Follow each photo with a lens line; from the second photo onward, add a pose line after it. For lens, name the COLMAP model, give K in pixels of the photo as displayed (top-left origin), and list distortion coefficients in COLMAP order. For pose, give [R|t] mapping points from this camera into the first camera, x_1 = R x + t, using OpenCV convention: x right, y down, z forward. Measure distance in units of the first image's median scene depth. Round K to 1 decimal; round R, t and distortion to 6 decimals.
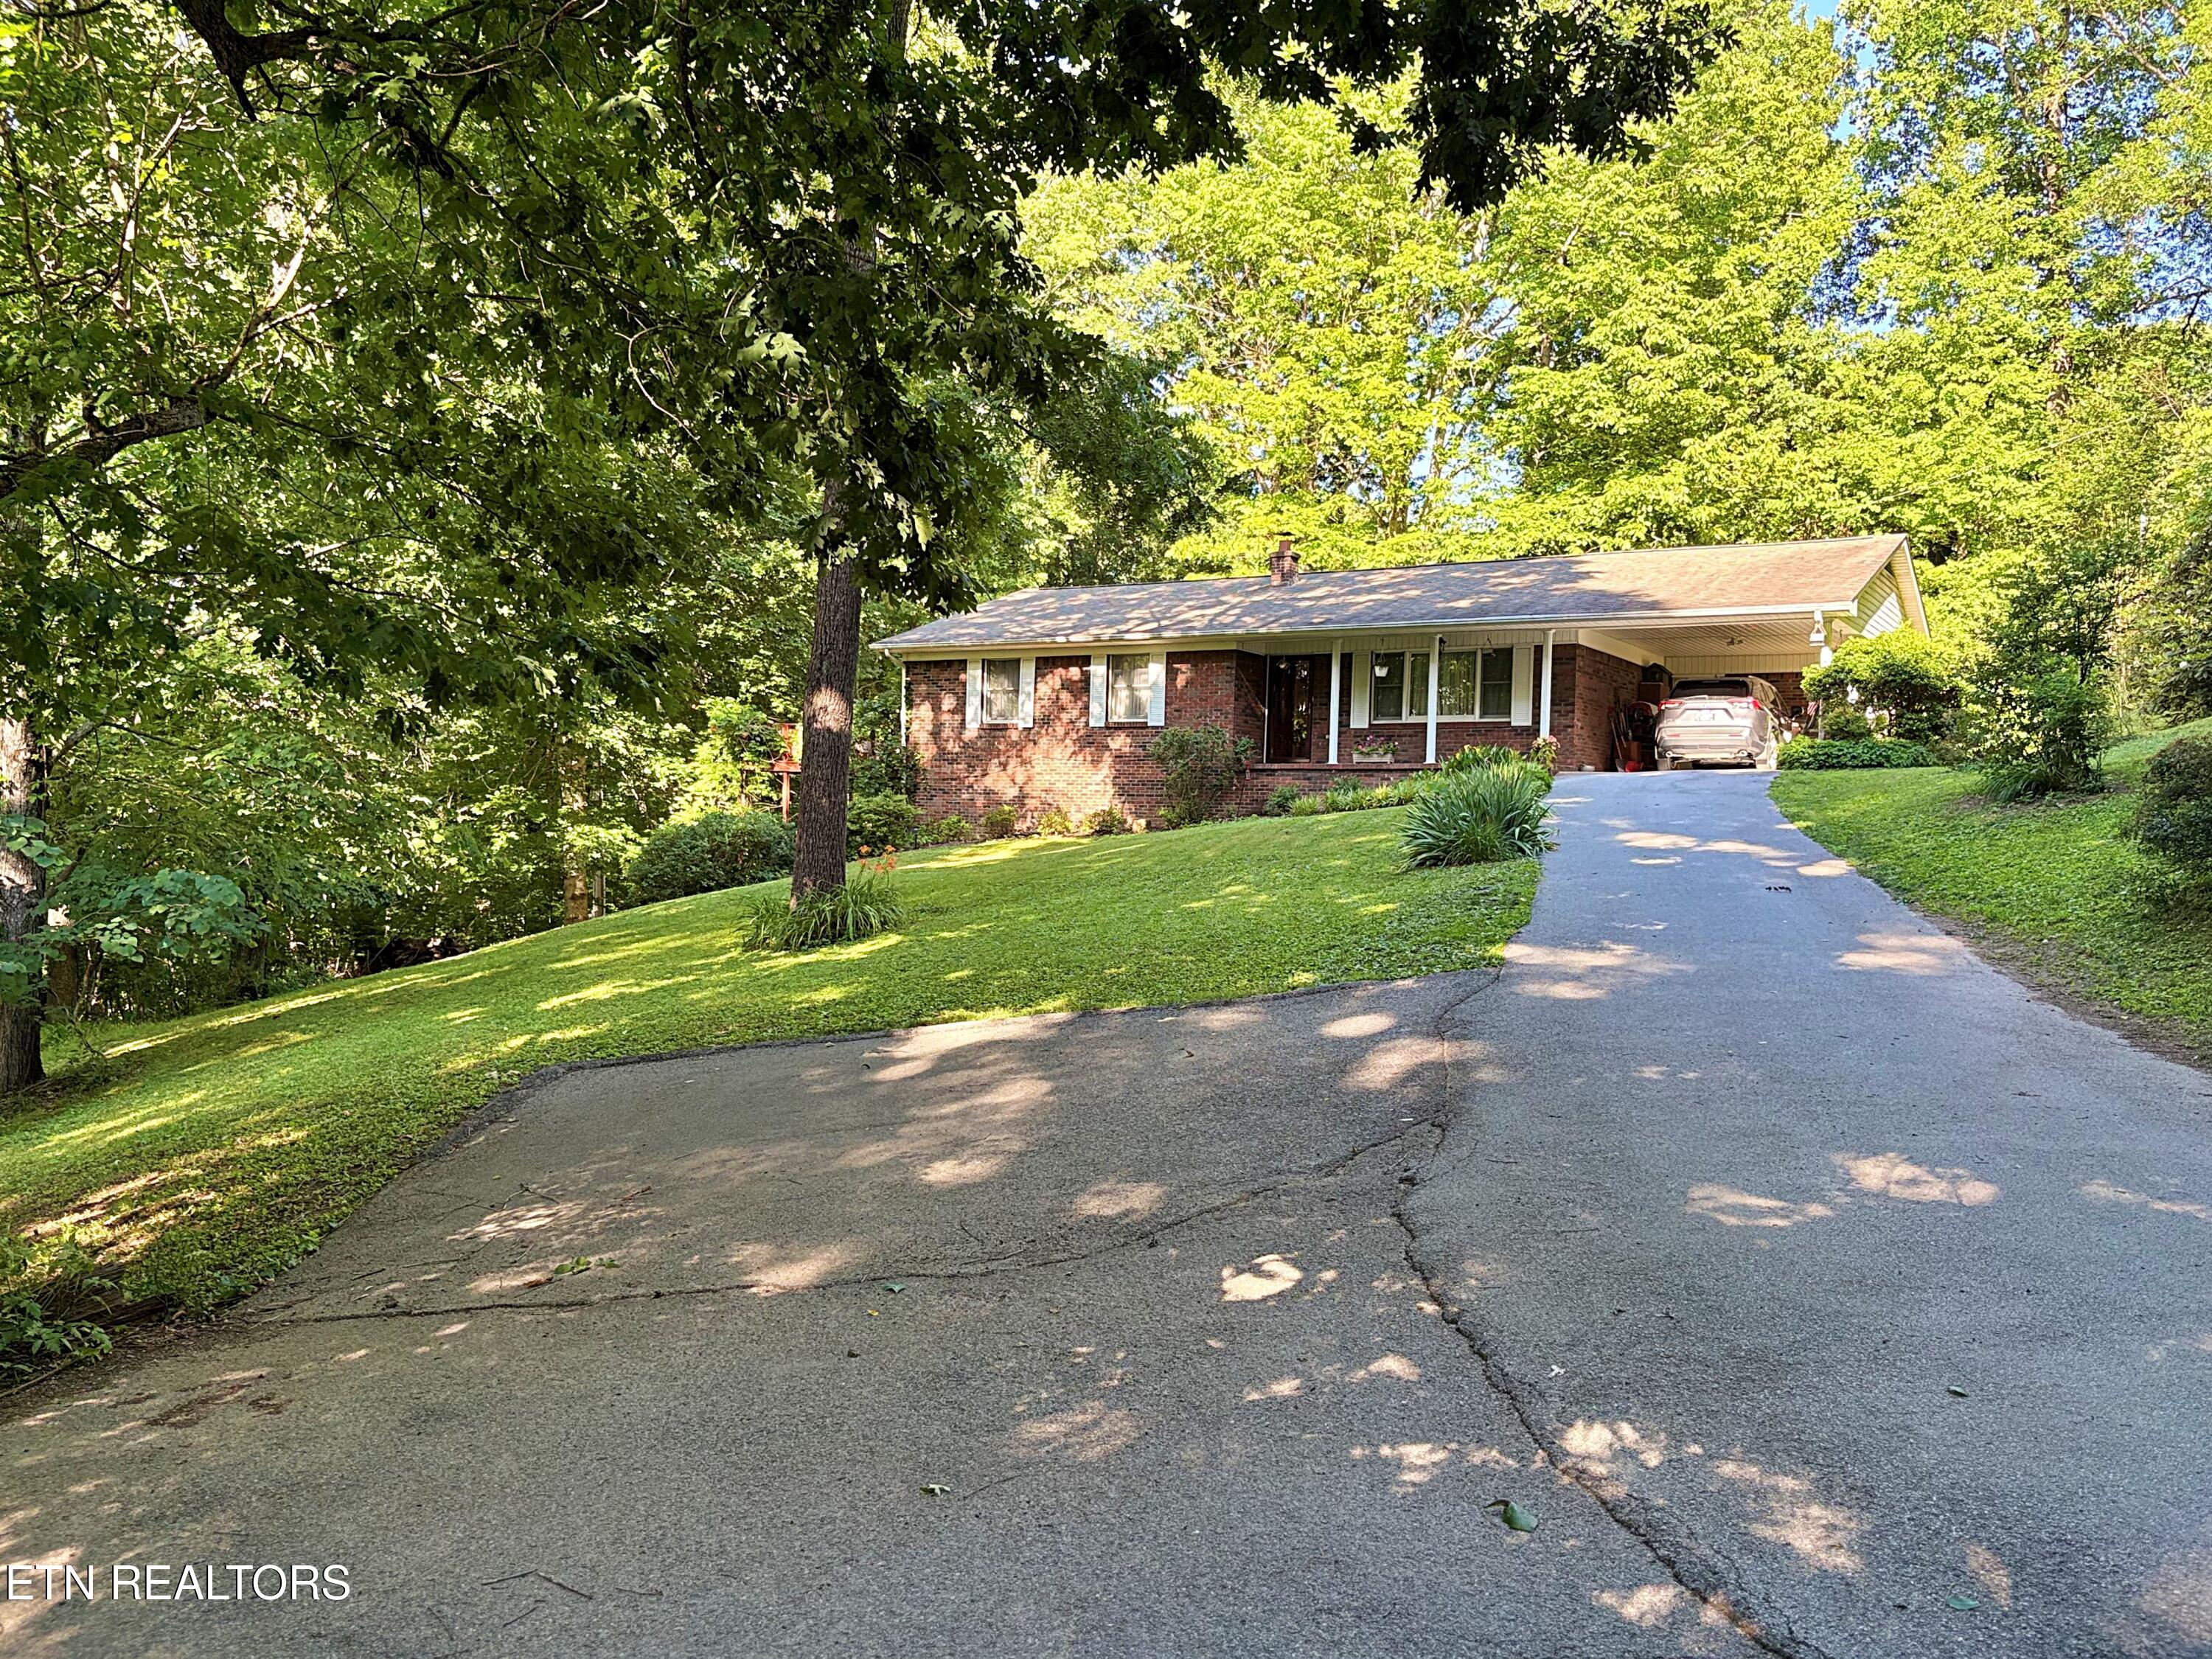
lens RADIAL K [[1715.4, 0, 1106.0], [0, 1715.4, 829.5], [0, 0, 1]] dist [0.011701, -0.003895]
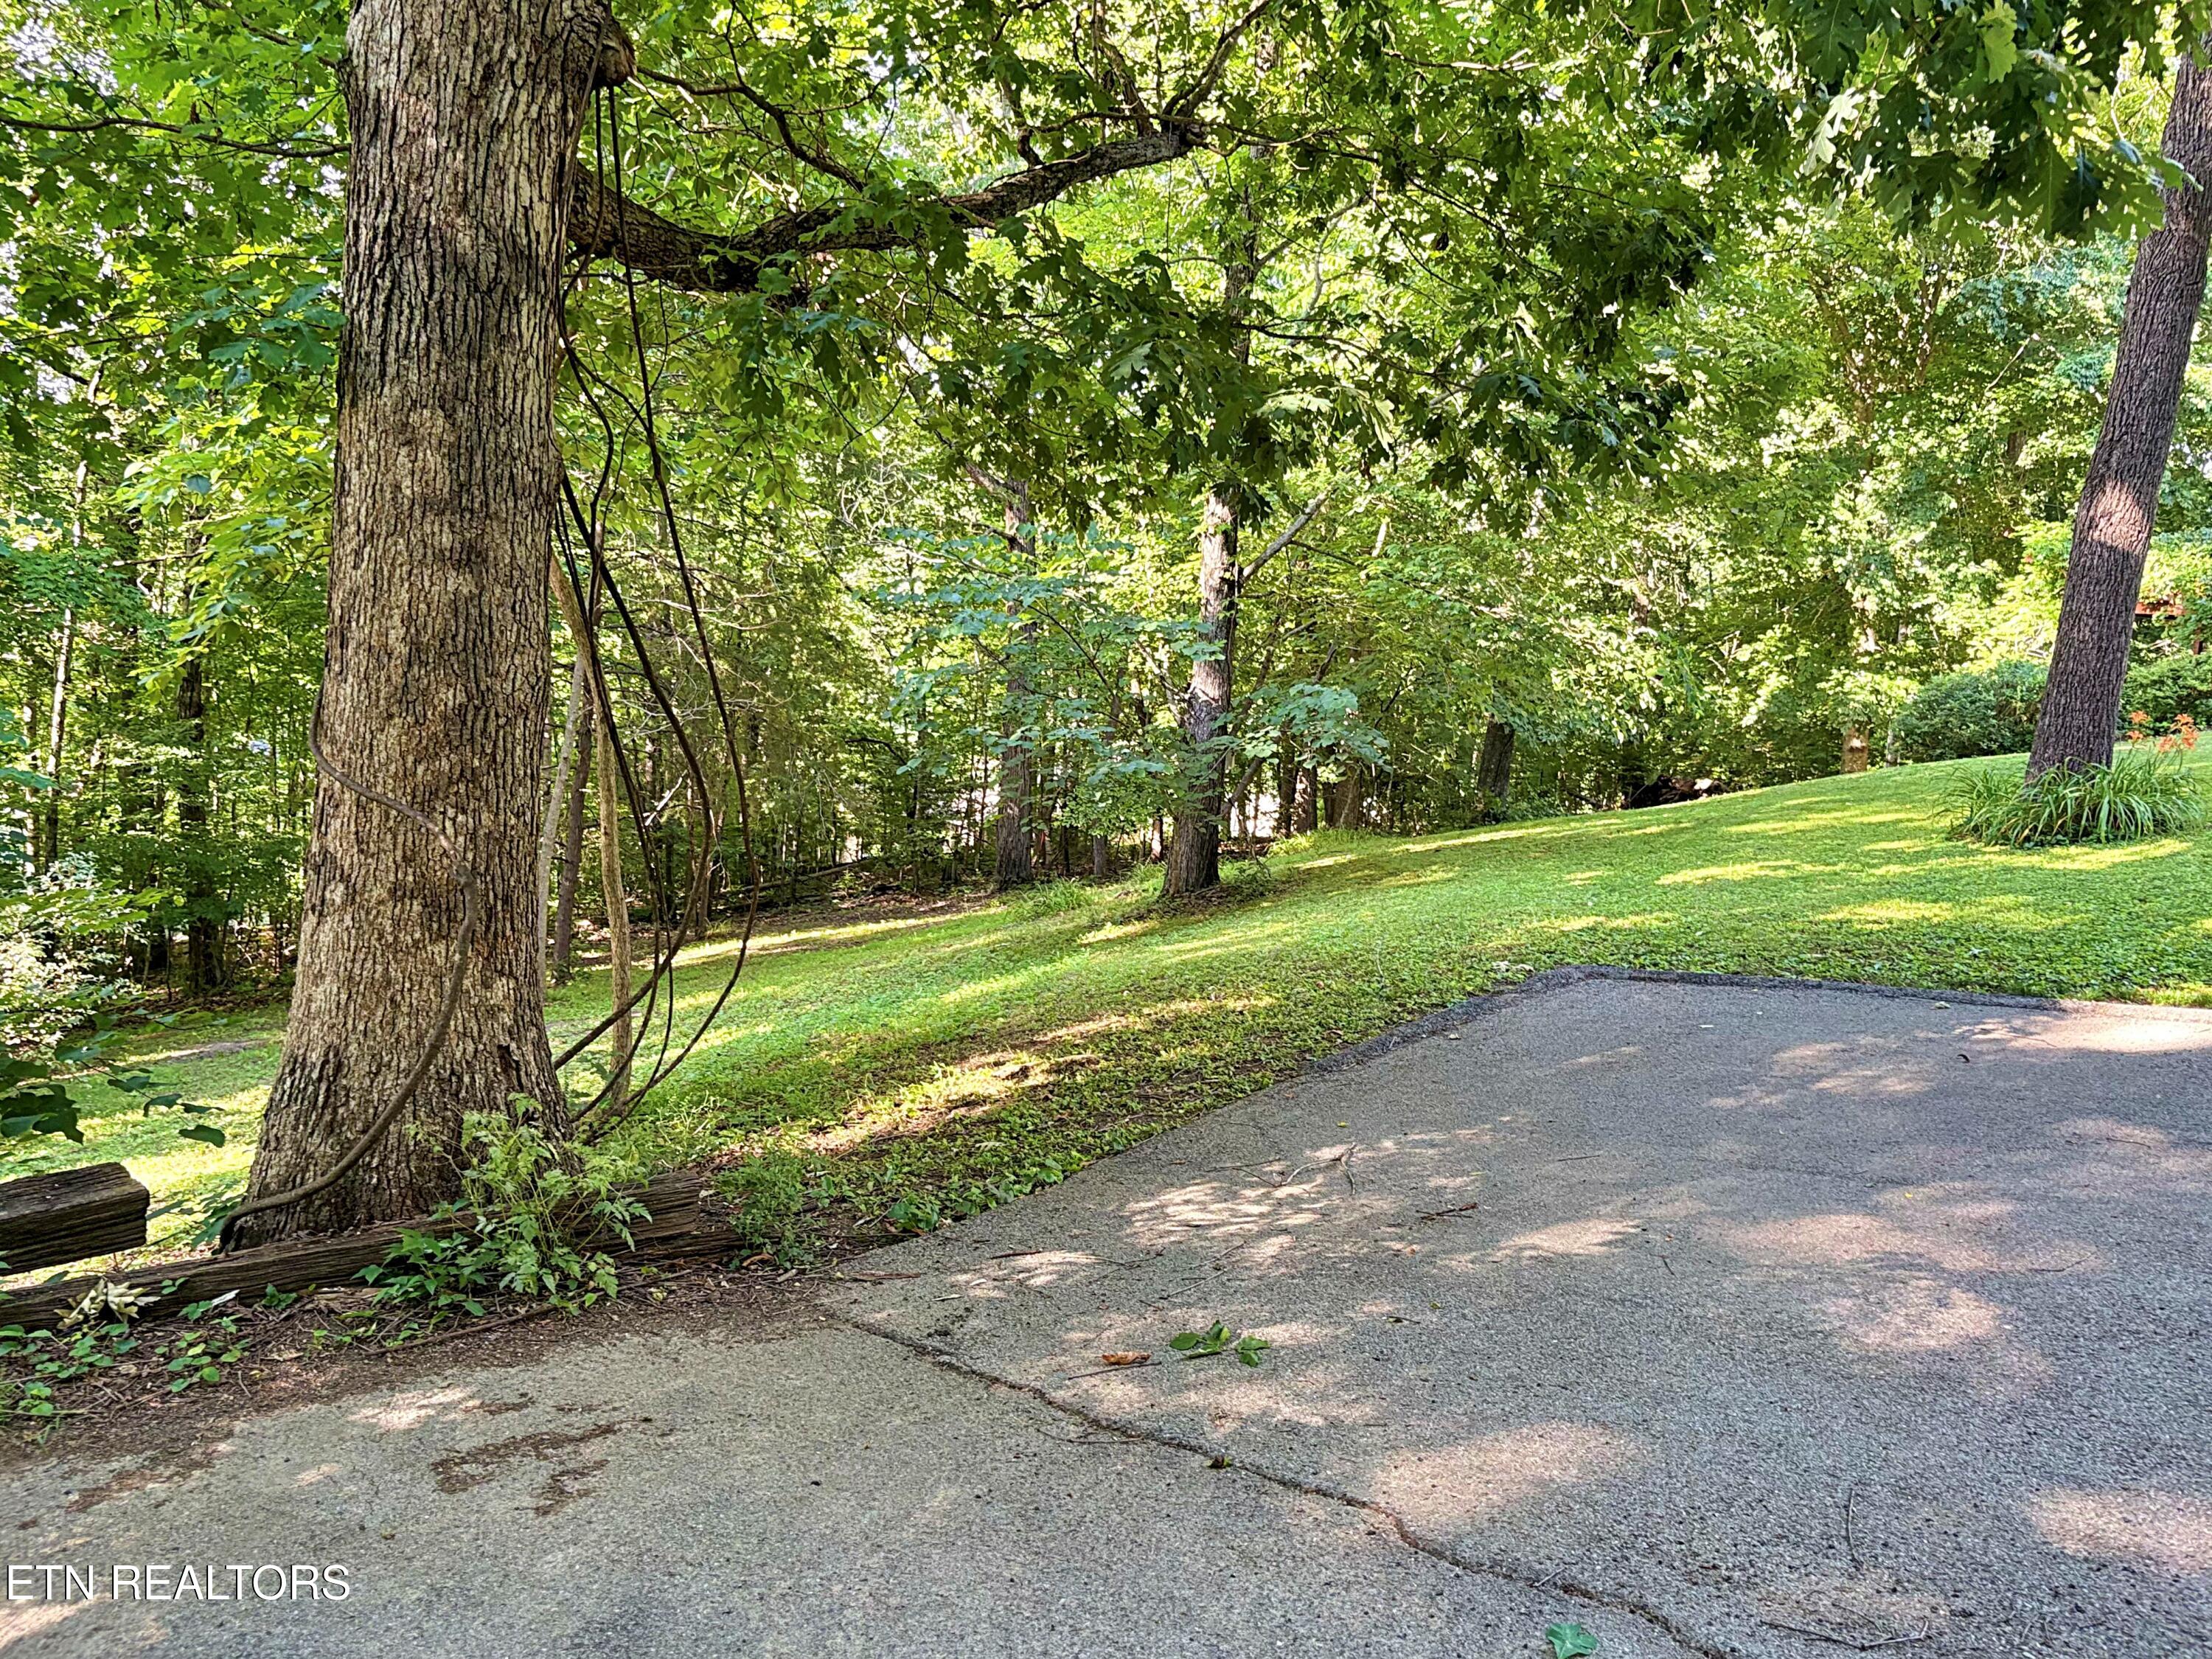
lens RADIAL K [[1715.4, 0, 1106.0], [0, 1715.4, 829.5], [0, 0, 1]] dist [0.011701, -0.003895]
pose [[0.741620, 0.111985, -0.661407, 0.022637], [-0.049832, 0.992440, 0.112158, -0.002183], [0.668967, -0.050219, 0.741594, 0.165874]]
